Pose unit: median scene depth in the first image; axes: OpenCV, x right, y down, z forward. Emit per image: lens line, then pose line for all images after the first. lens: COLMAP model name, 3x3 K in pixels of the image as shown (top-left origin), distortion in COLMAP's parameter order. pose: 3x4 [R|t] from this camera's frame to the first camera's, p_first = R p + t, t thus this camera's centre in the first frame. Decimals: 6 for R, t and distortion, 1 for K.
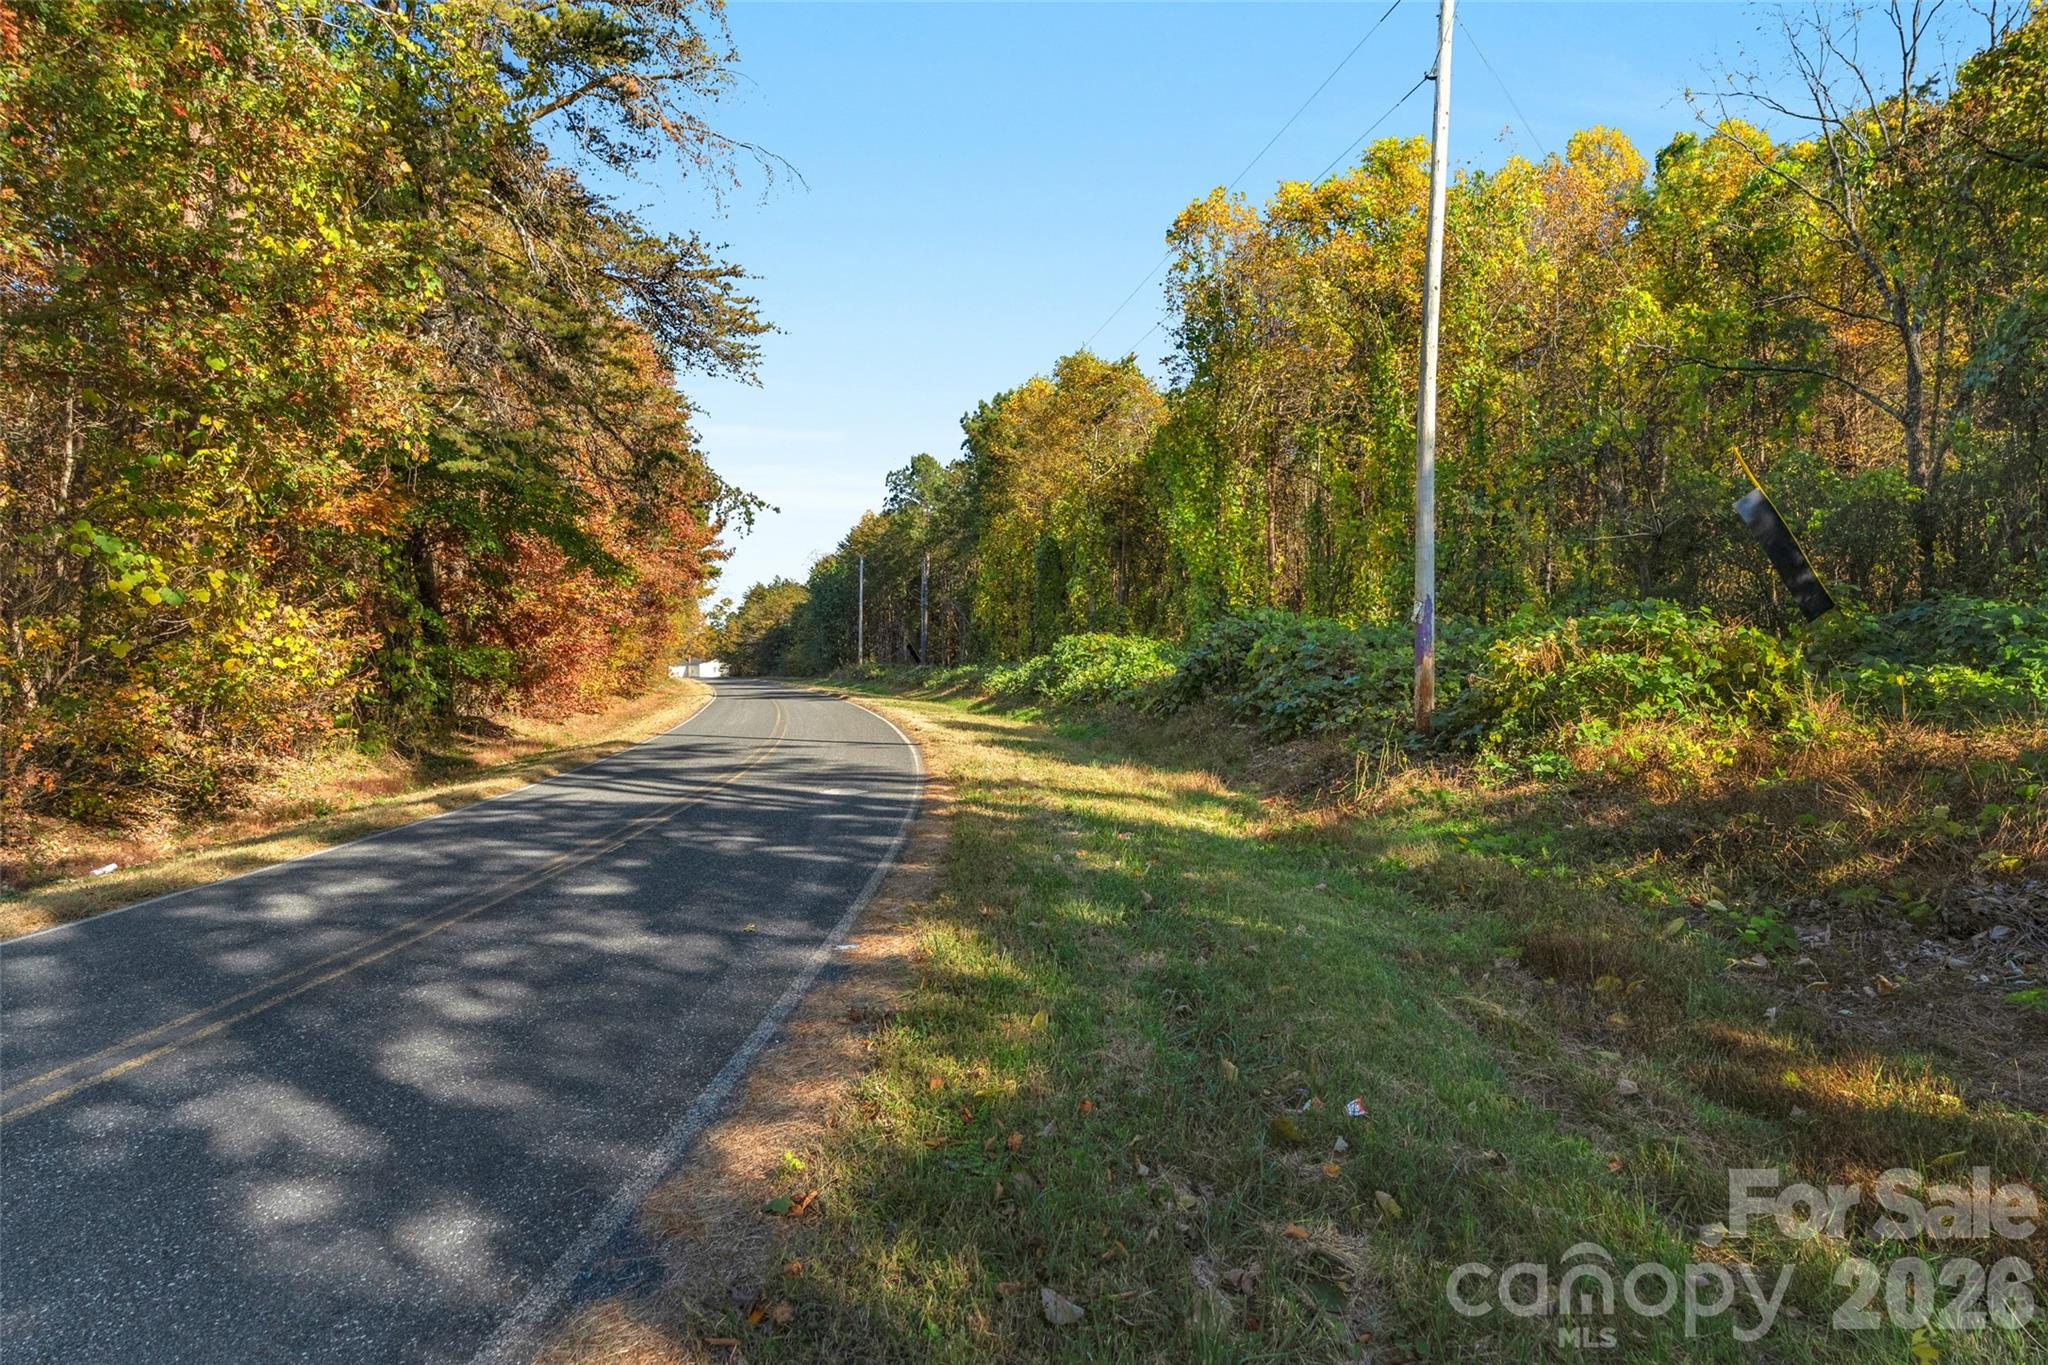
lens RADIAL K [[1186.8, 0, 1026.5], [0, 1186.8, 676.3], [0, 0, 1]] dist [0.001901, -0.000335]
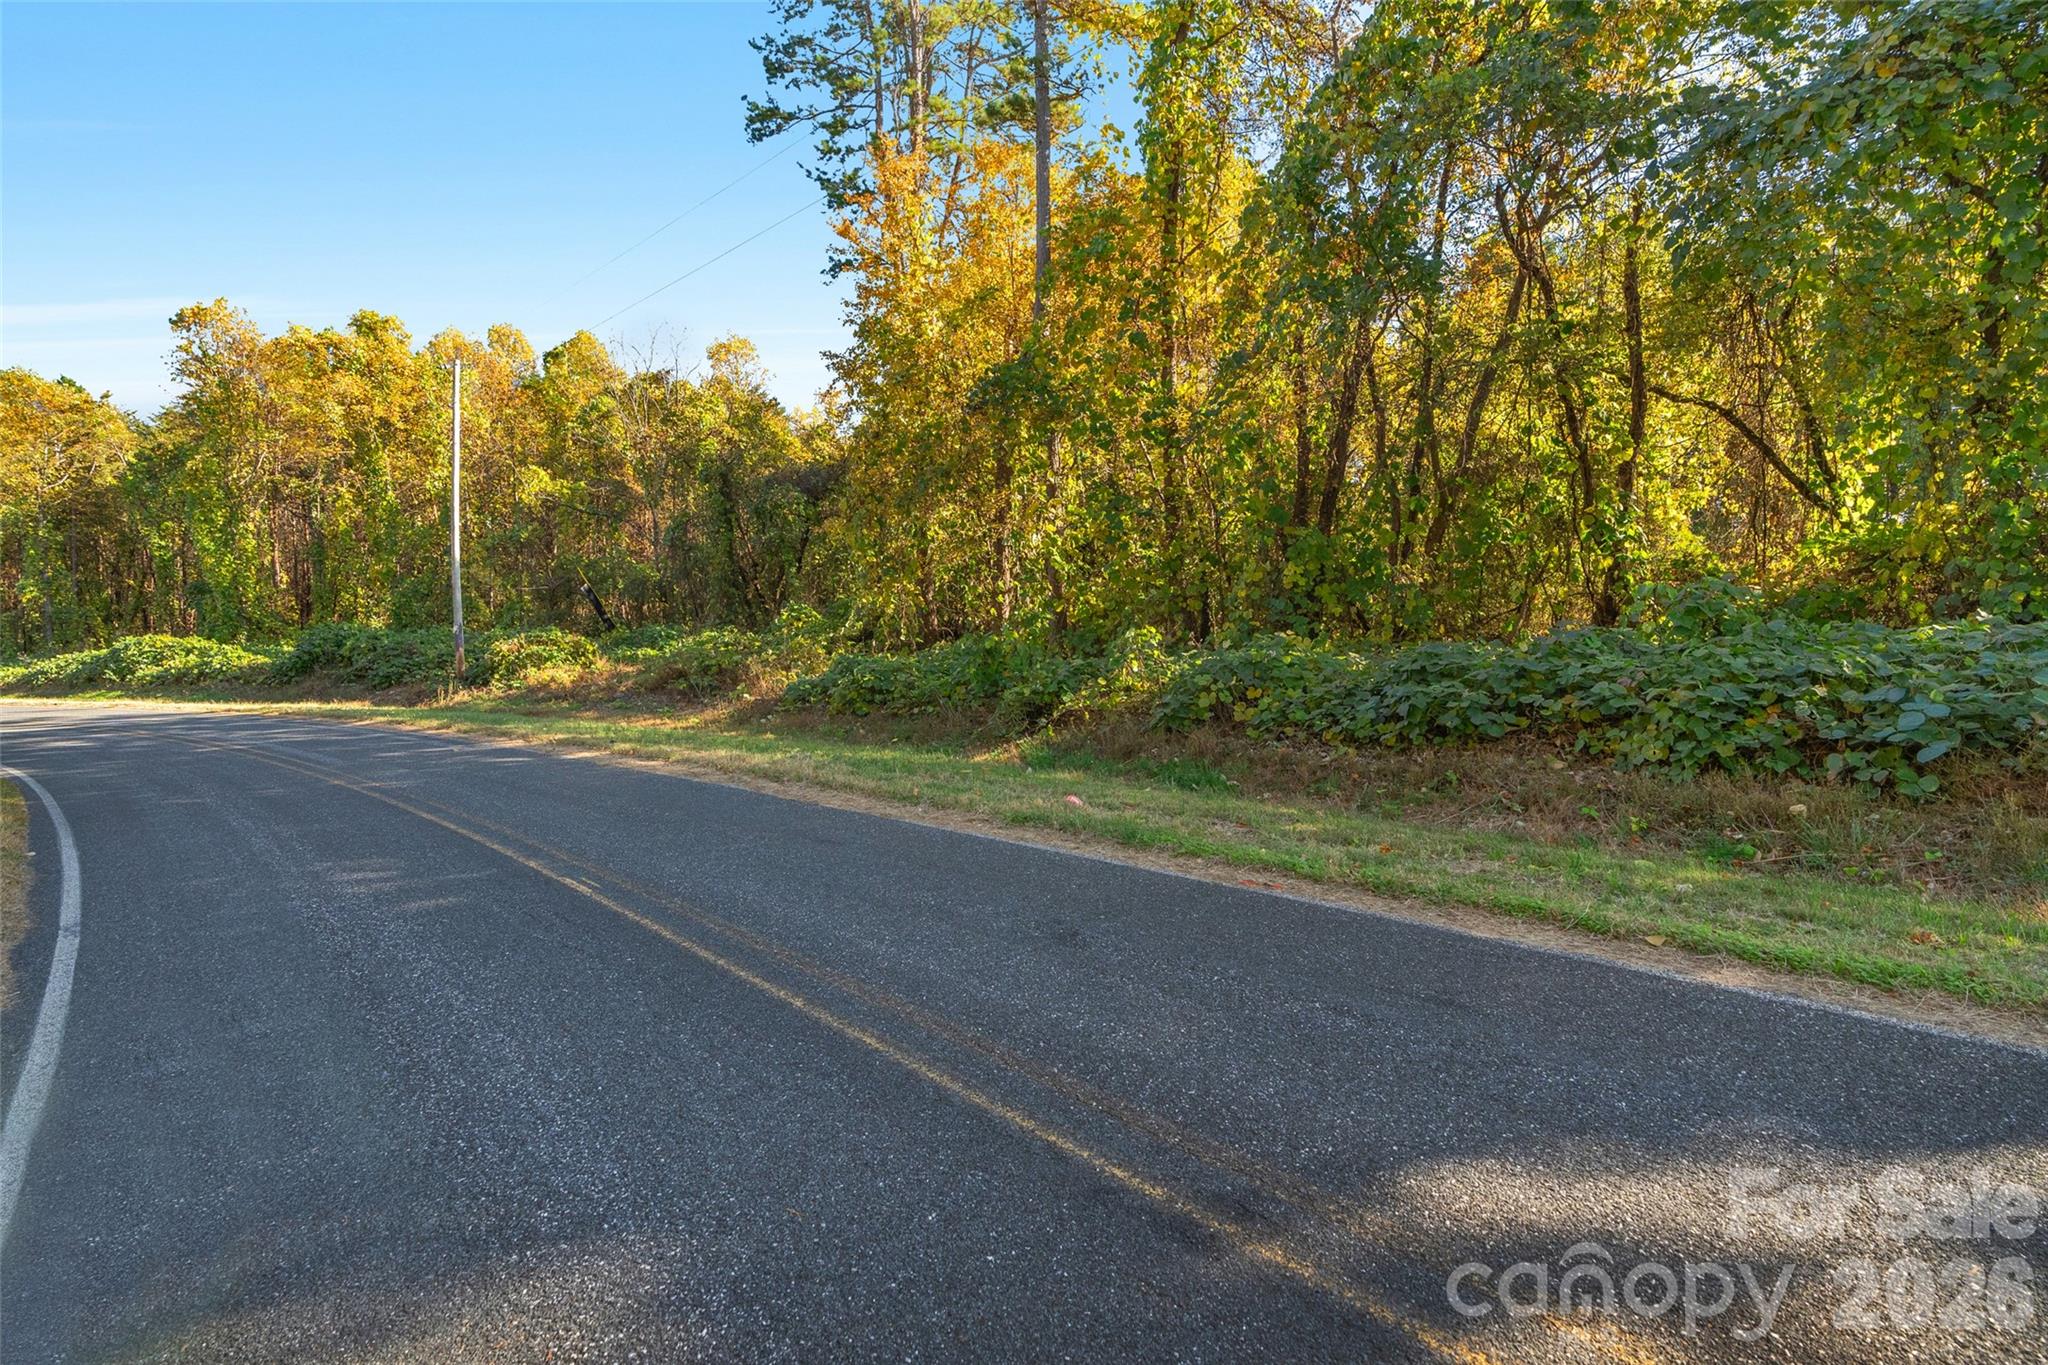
lens RADIAL K [[943.9, 0, 1026.5], [0, 943.9, 687.5], [0, 0, 1]] dist [-0.018594, -0.000228]
pose [[0.583068, -0.050795, 0.810834, -0.393291], [0.026776, 0.998703, 0.043310, 0.008893], [-0.811982, -0.003542, 0.583672, -0.763350]]
